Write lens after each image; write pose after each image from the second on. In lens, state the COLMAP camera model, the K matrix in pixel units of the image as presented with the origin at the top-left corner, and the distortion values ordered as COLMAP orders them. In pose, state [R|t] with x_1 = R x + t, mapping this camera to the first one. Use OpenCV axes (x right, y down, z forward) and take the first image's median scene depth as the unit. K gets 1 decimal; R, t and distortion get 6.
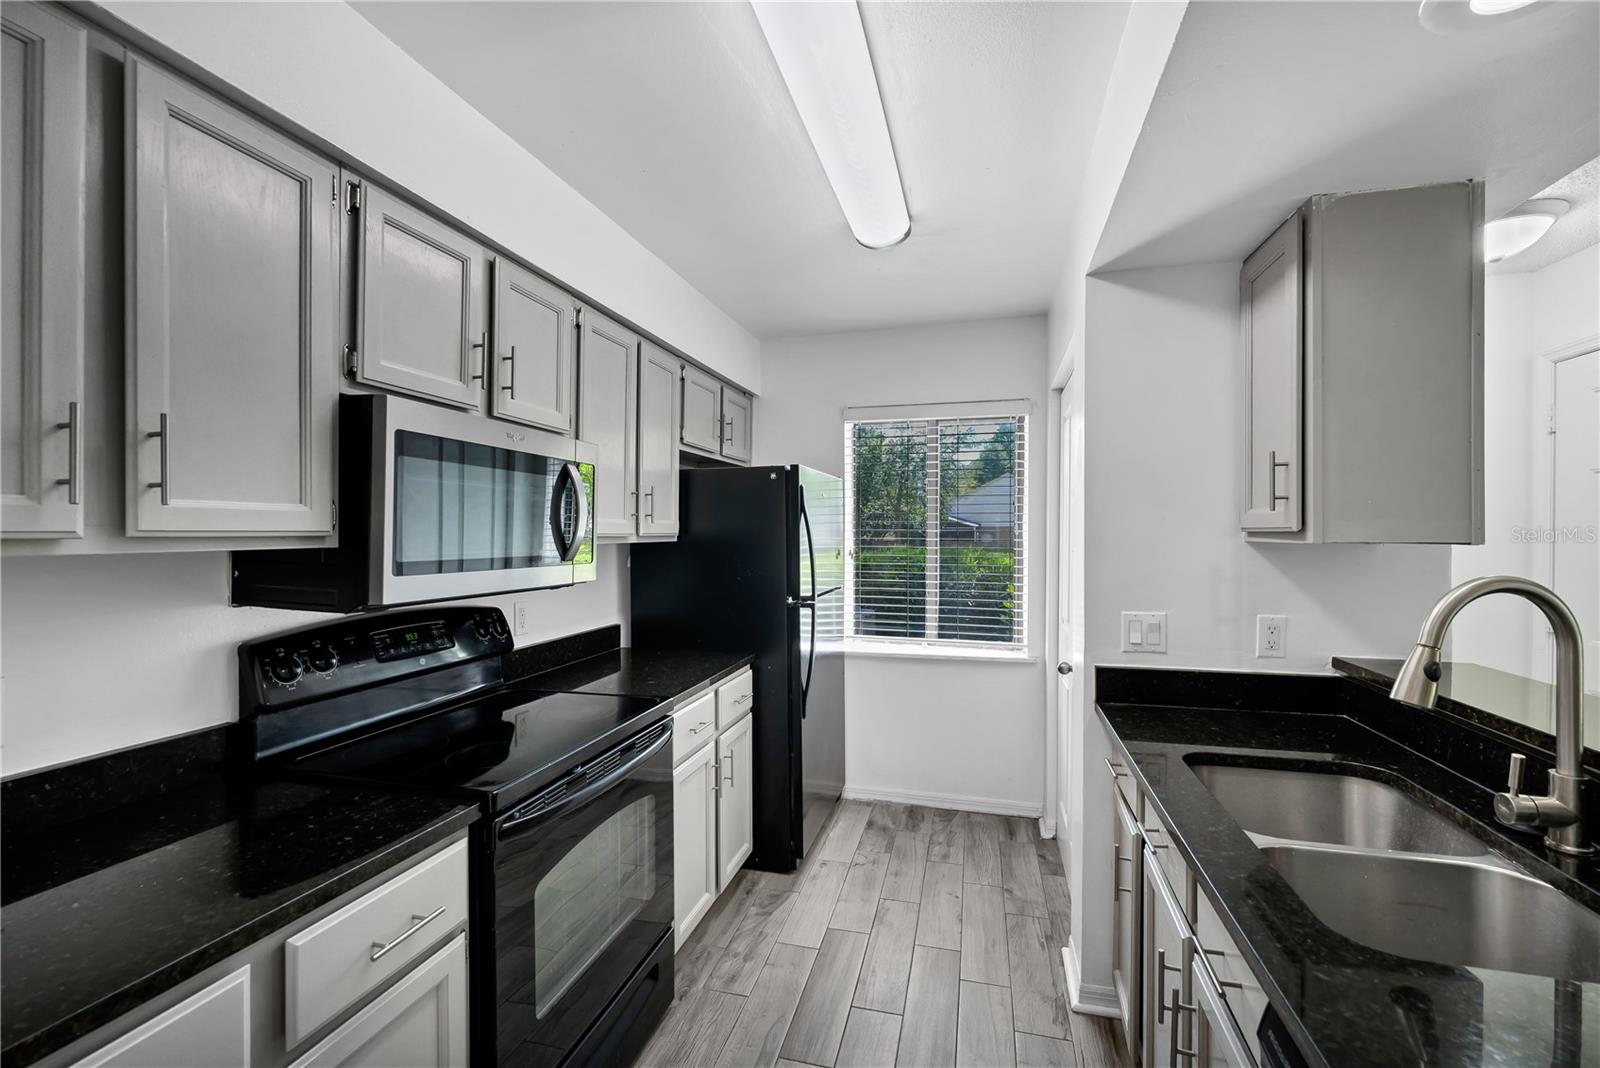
lens RADIAL K [[677.8, 0, 795.3], [0, 677.8, 536.0], [0, 0, 1]] dist [-0.001226, 0.000208]
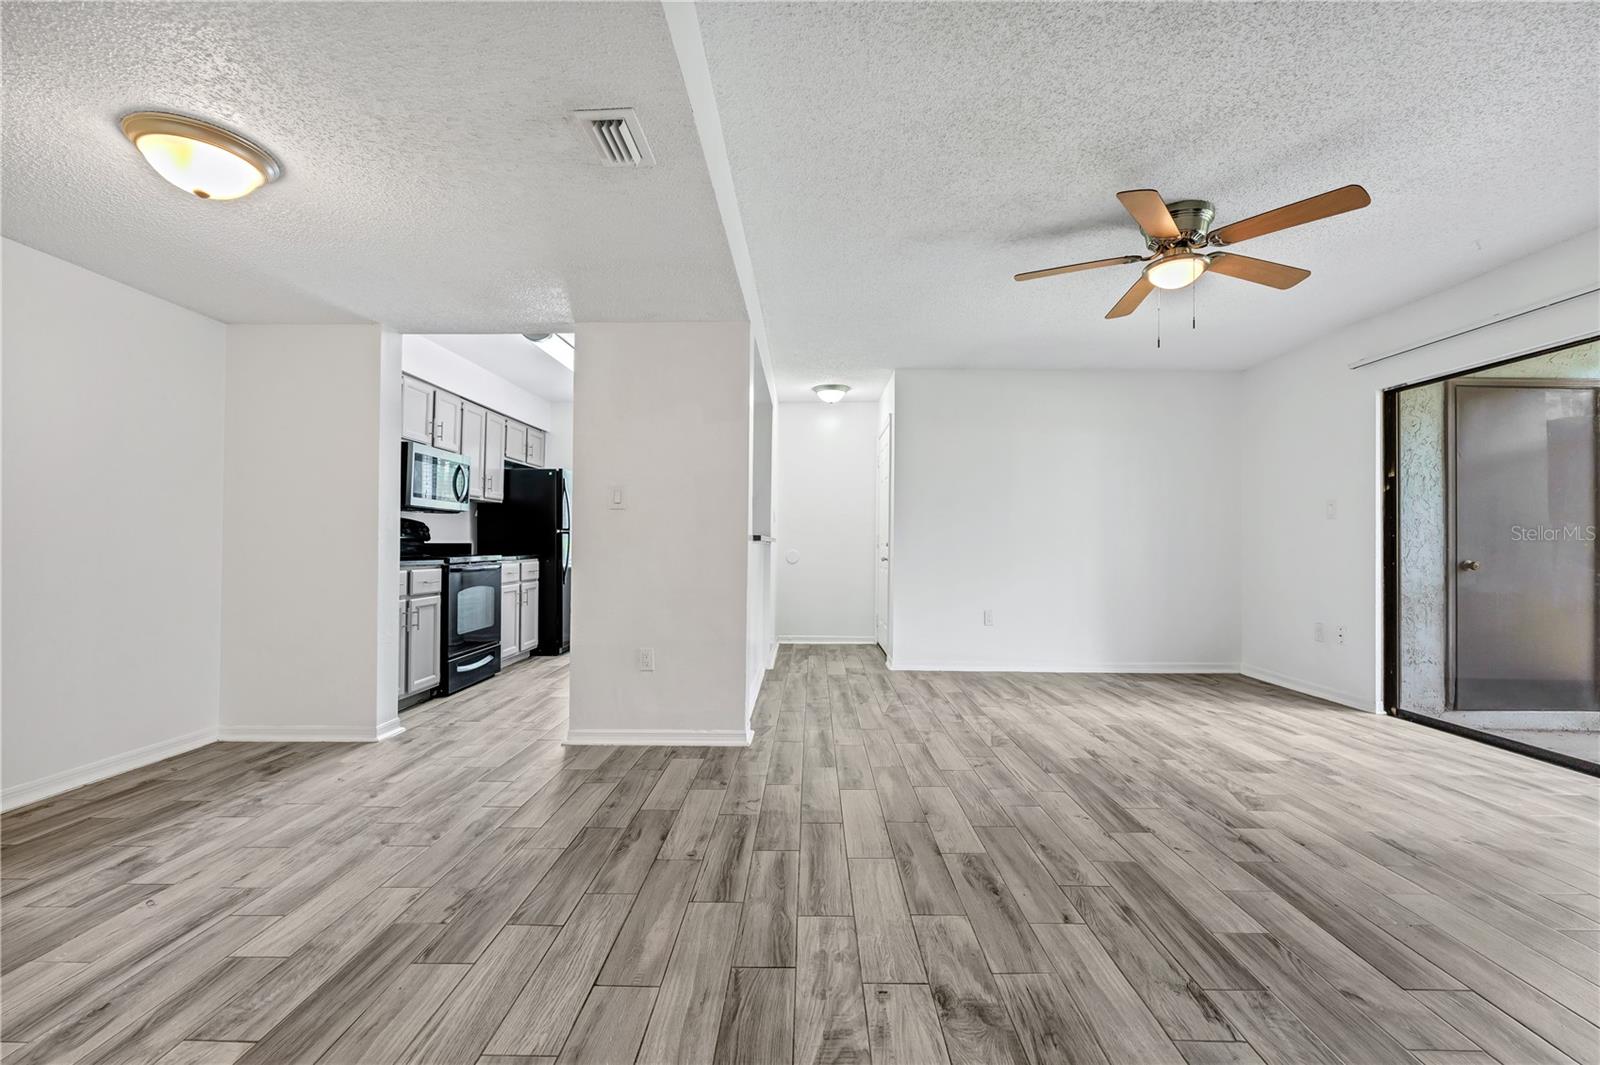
lens RADIAL K [[671.3, 0, 798.2], [0, 671.3, 530.5], [0, 0, 1]] dist [-0.001906, 0.000050]
pose [[0.967196, 0.010509, 0.253814, 0.279841], [-0.004602, 0.999705, -0.023858, 0.207993], [-0.253990, 0.021908, 0.966959, -1.873997]]
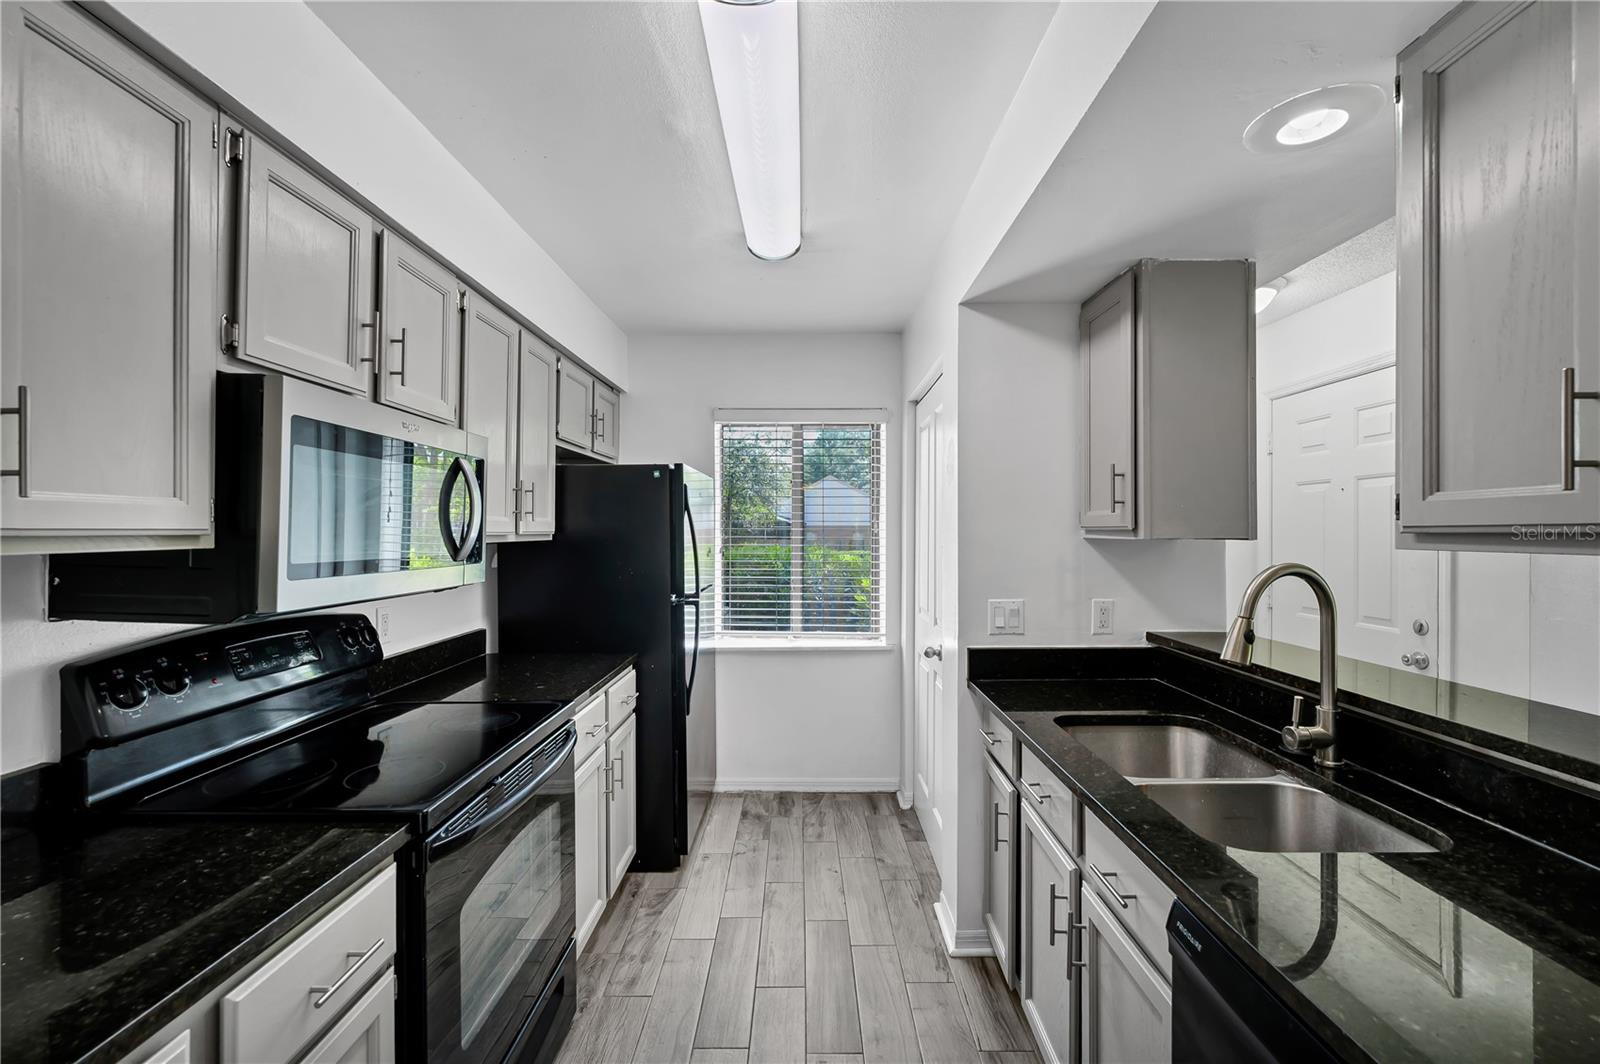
lens RADIAL K [[671.3, 0, 798.2], [0, 671.3, 530.0], [0, 0, 1]] dist [-0.001906, 0.000050]
pose [[0.966204, -0.000182, 0.257777, -0.124261], [0.001845, 0.999979, -0.006210, 0.000272], [-0.257771, 0.006475, 0.966184, -0.014629]]
